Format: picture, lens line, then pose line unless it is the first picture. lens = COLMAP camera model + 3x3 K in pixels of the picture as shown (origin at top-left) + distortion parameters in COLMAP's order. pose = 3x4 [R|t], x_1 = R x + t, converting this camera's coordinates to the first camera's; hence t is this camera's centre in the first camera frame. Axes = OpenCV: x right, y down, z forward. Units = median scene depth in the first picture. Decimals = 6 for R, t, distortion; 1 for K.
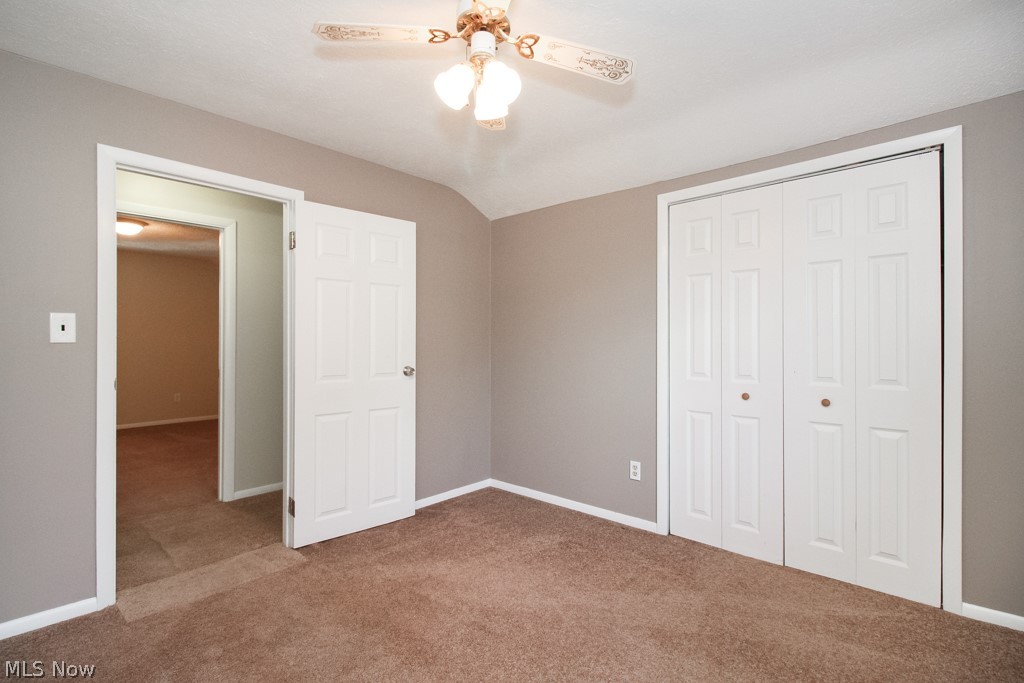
lens RADIAL K [[476.4, 0, 512.0], [0, 476.4, 341.5], [0, 0, 1]] dist [0.000275, -0.000391]
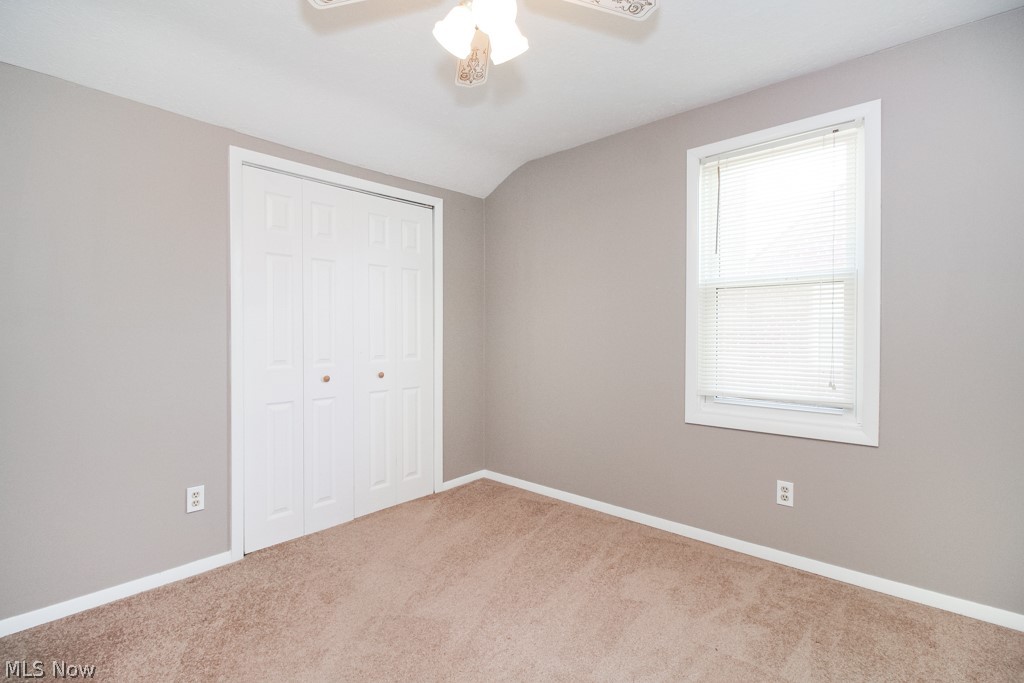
lens RADIAL K [[476.4, 0, 512.0], [0, 476.4, 341.5], [0, 0, 1]] dist [0.000275, -0.000391]
pose [[-0.007478, -0.017445, 0.999820, -0.516866], [0.002932, 0.999843, 0.017467, 0.012751], [-0.999968, 0.003063, -0.007426, 0.536897]]
